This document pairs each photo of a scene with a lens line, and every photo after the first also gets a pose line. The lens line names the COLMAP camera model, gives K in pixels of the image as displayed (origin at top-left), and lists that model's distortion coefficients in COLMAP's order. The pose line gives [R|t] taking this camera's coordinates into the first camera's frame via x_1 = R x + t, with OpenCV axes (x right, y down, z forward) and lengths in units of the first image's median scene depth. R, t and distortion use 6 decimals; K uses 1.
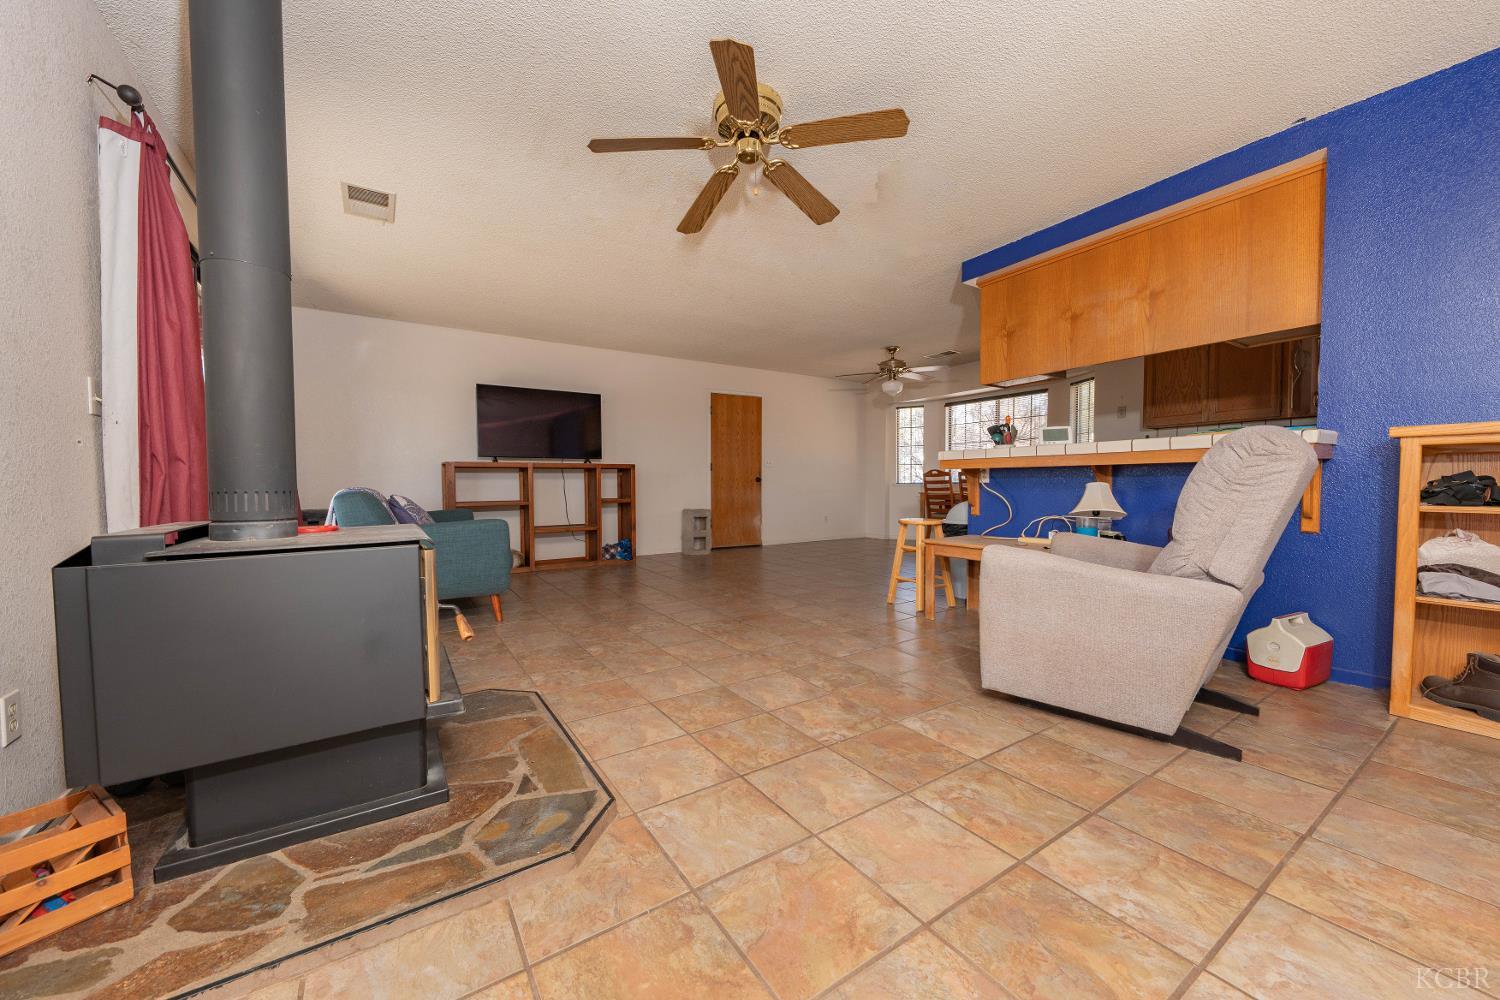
lens RADIAL K [[556.3, 0, 750.0], [0, 556.3, 500.0], [0, 0, 1]] dist [0.007140, -0.000301]
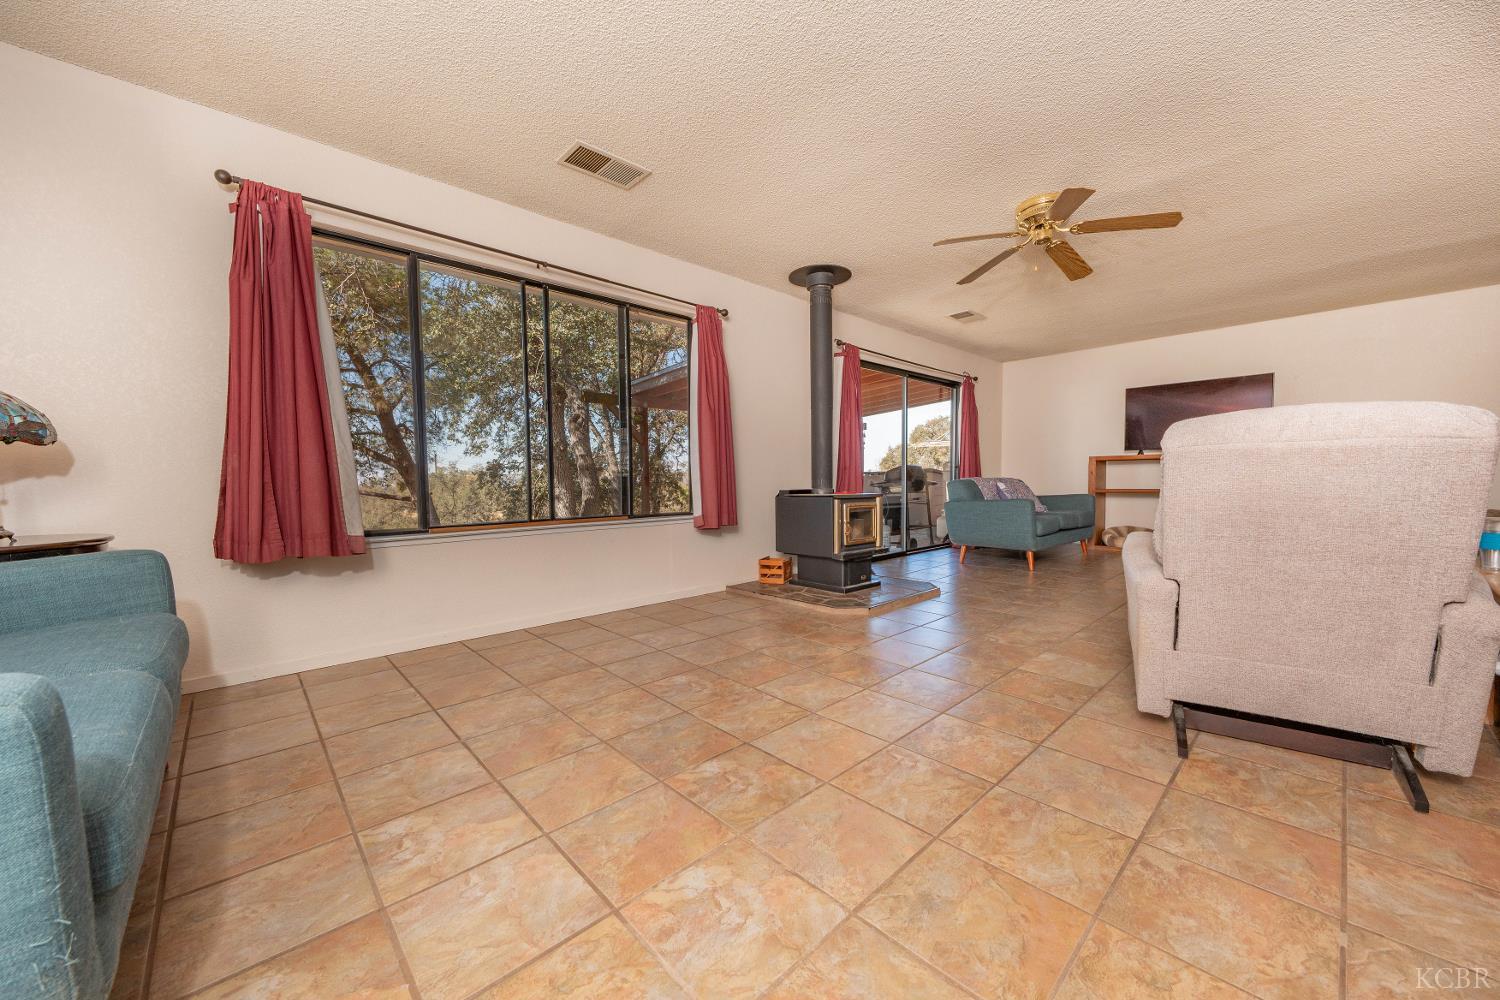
lens RADIAL K [[556.3, 0, 750.0], [0, 556.3, 500.0], [0, 0, 1]] dist [0.007140, -0.000301]
pose [[0.163353, 0.041716, -0.985685, 1.497227], [-0.019593, 0.999046, 0.039034, -0.010221], [0.986373, 0.012936, 0.164014, 0.072769]]
